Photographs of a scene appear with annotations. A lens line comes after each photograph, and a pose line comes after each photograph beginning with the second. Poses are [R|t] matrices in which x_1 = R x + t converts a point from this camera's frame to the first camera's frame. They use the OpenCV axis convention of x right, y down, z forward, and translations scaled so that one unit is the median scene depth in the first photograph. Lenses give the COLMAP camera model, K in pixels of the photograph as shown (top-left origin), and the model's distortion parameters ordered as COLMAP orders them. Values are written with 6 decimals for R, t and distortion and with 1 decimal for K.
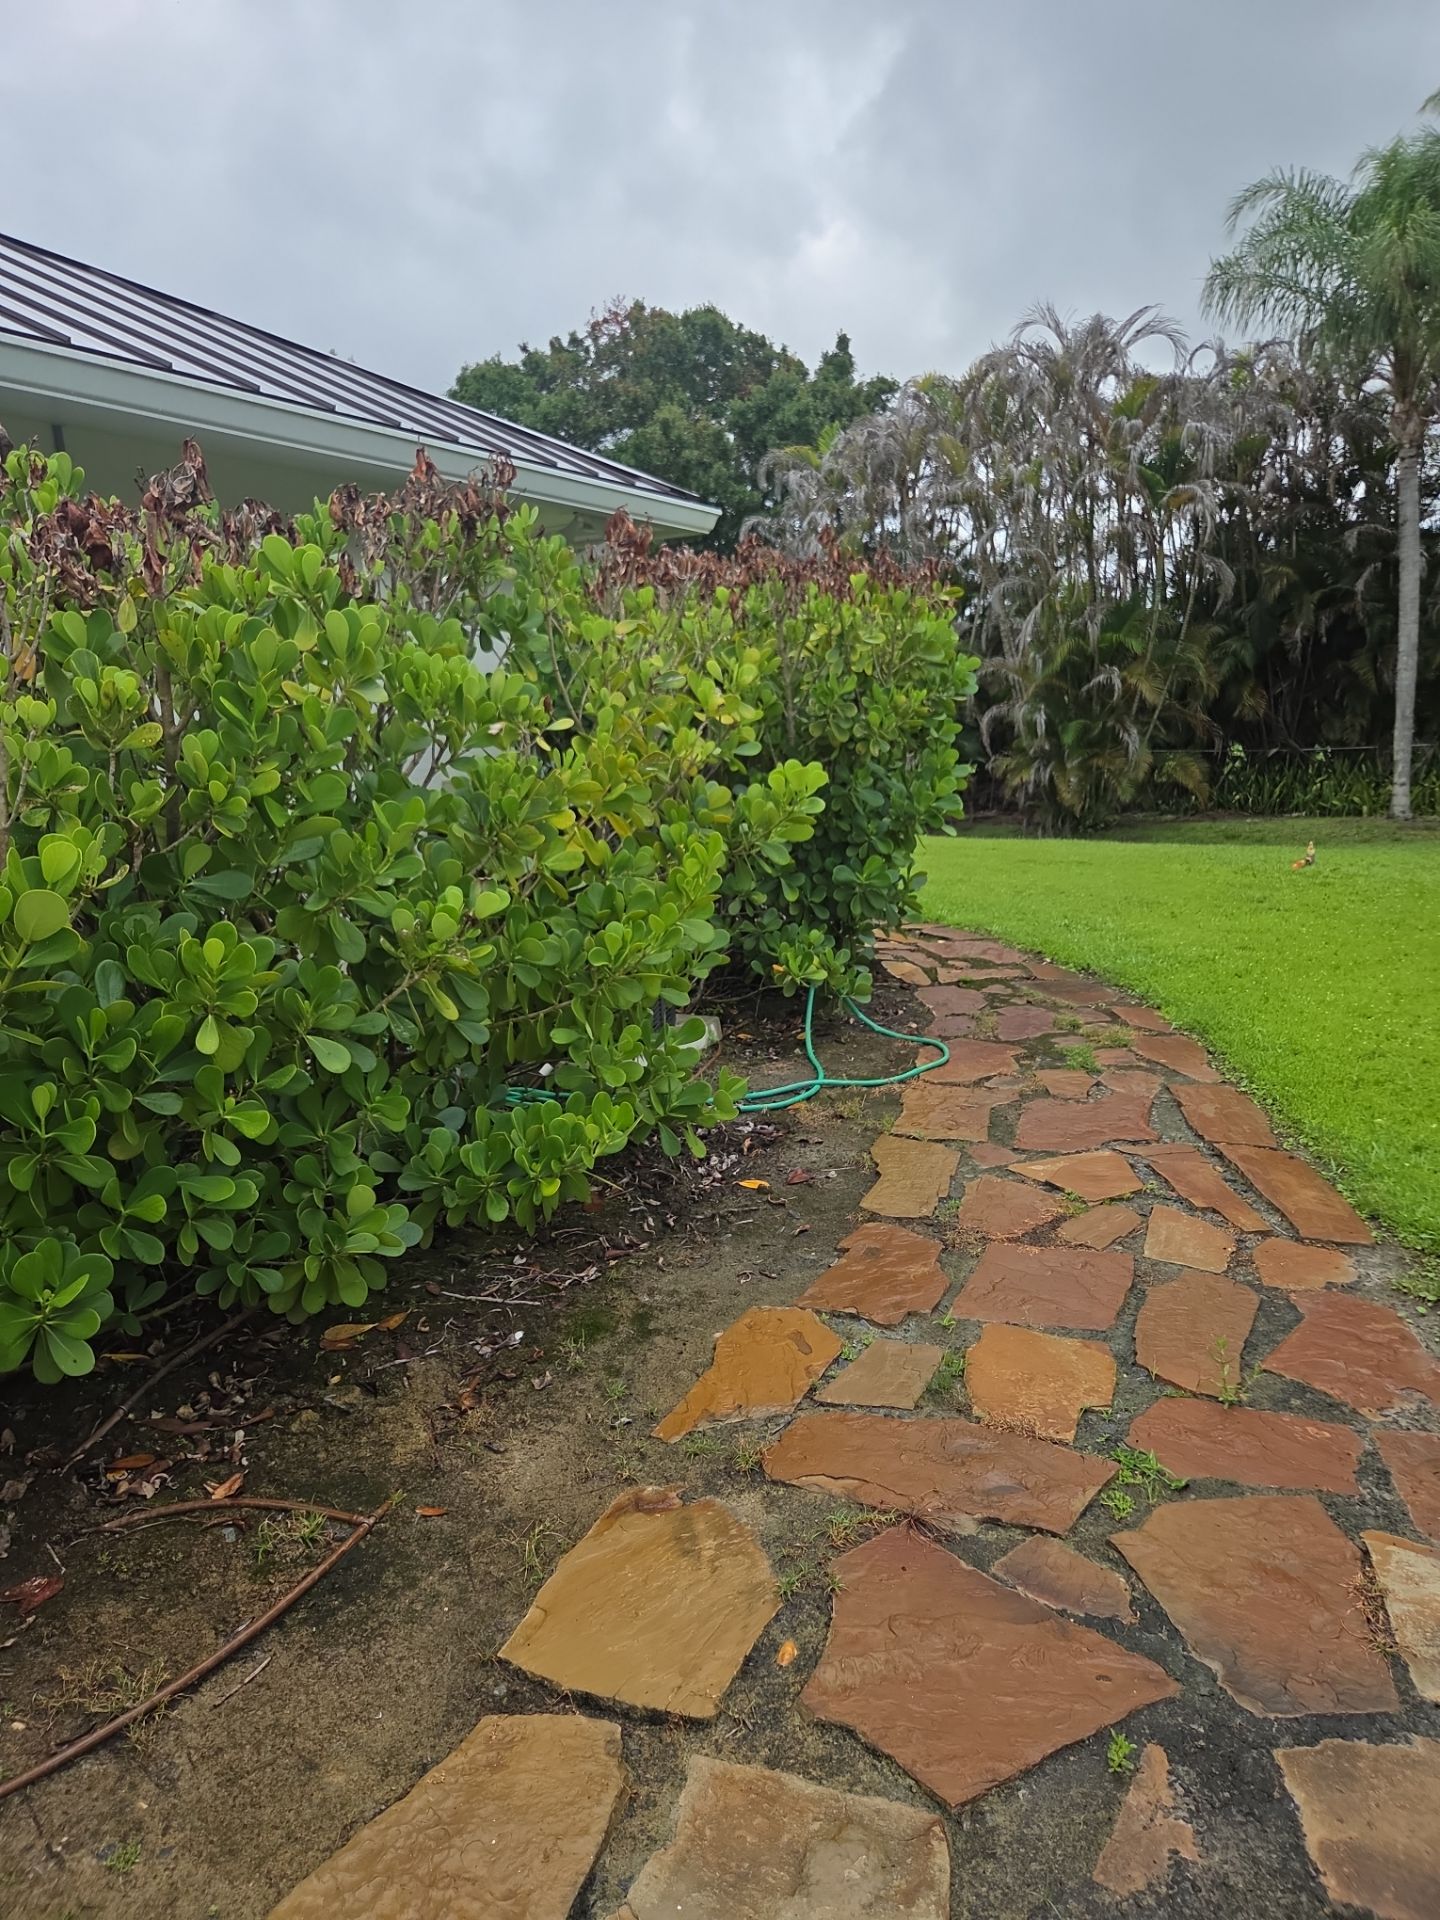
lens RADIAL K [[1263.4, 0, 727.5], [0, 1263.4, 962.9], [0, 0, 1]] dist [0.074786, -0.073956]
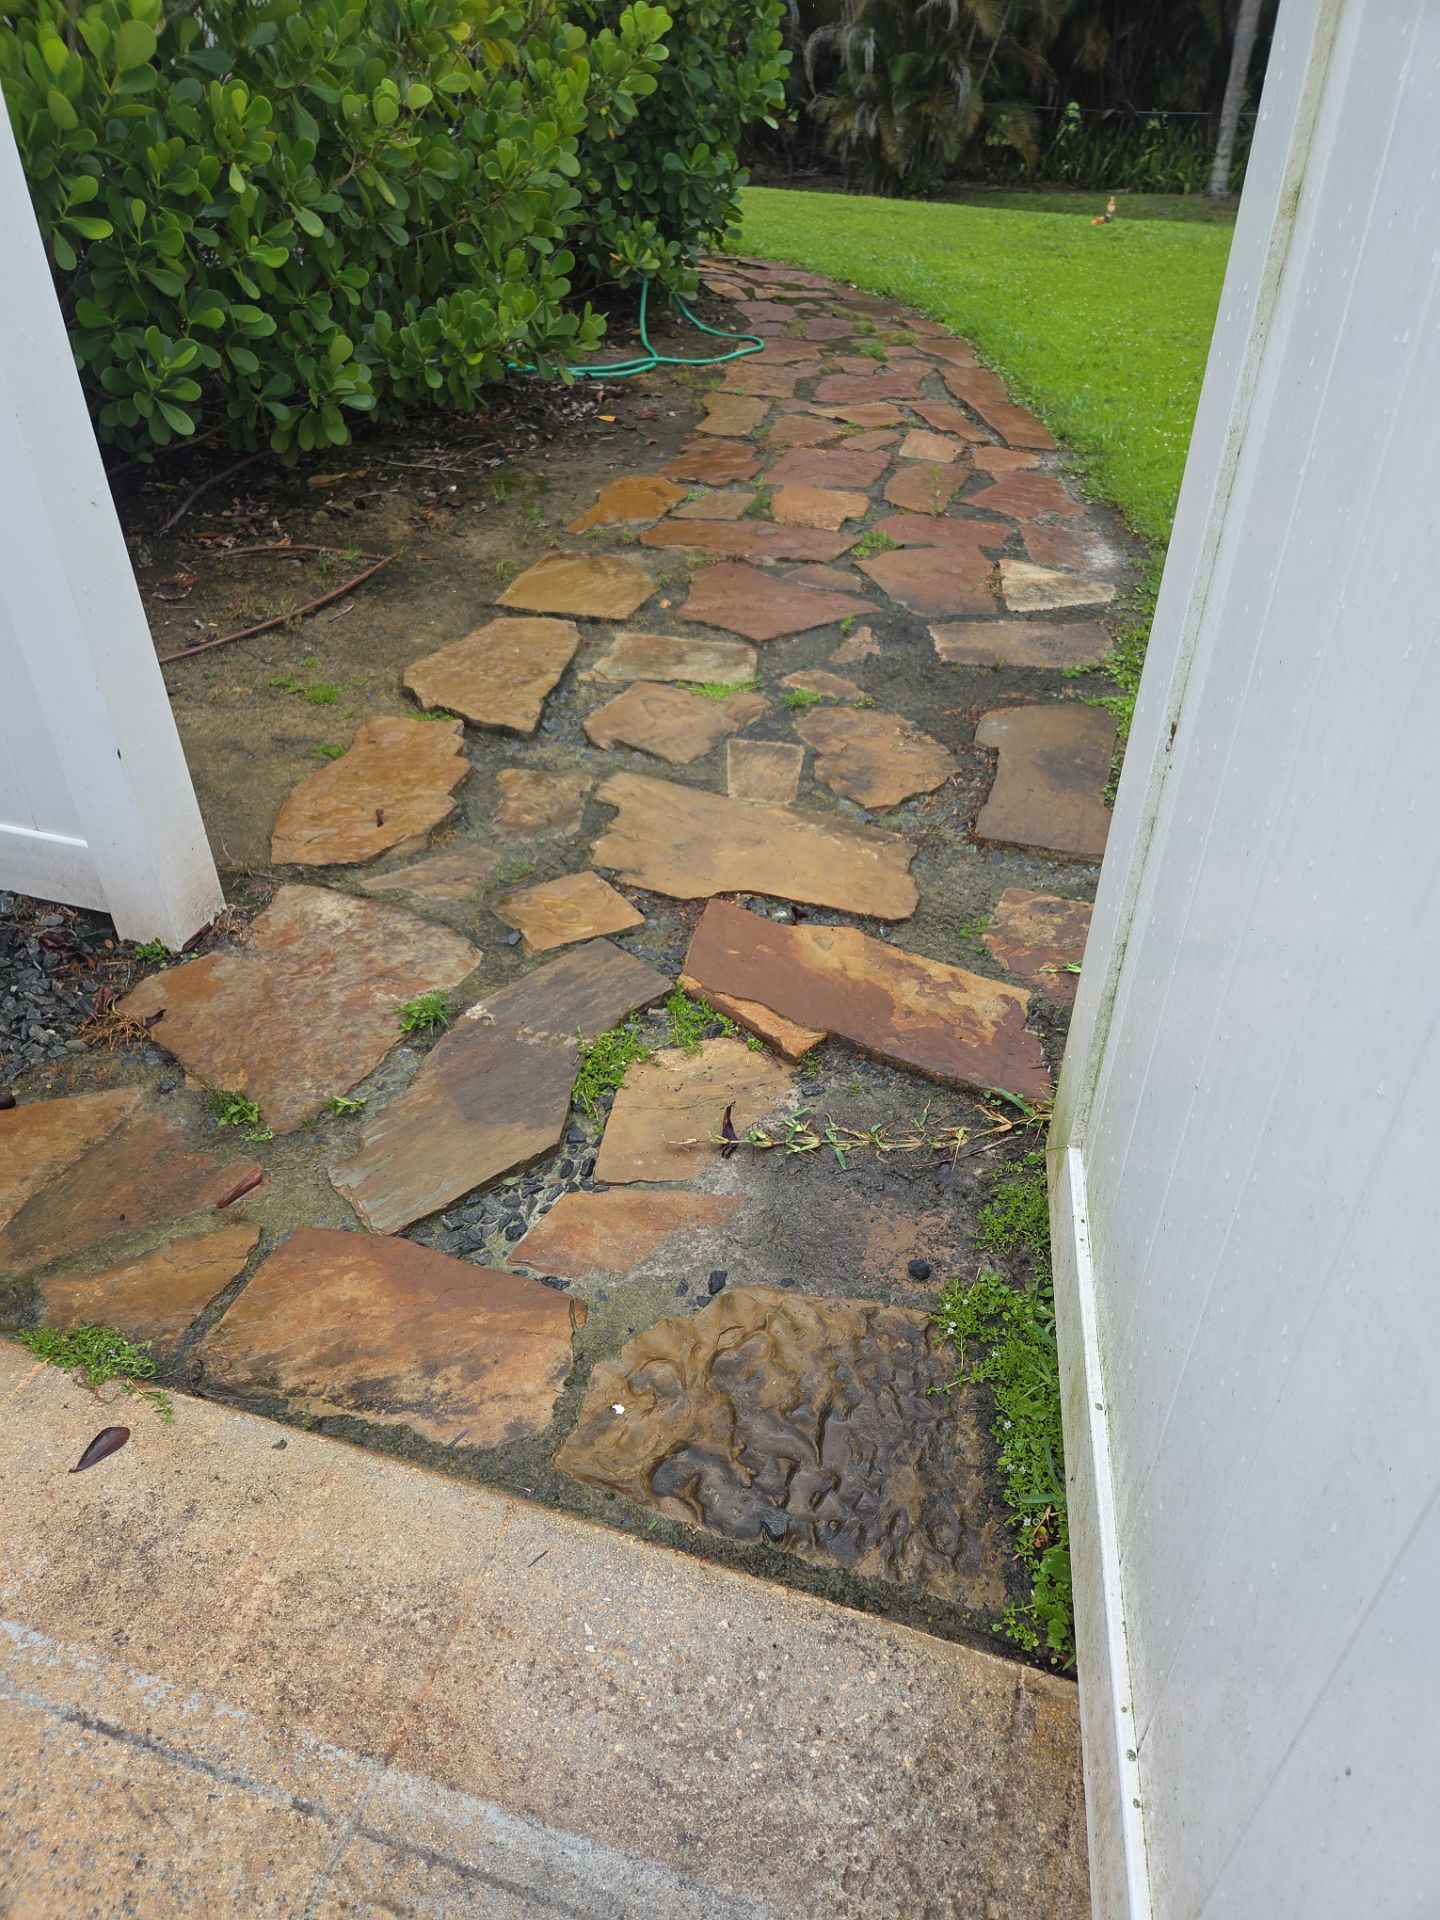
lens RADIAL K [[1263.4, 0, 727.5], [0, 1263.4, 962.9], [0, 0, 1]] dist [0.074786, -0.073956]
pose [[0.988243, -0.039564, 0.147682, -0.066480], [-0.025012, 0.911088, 0.411452, 0.128392], [-0.150830, -0.410309, 0.899387, -0.350245]]
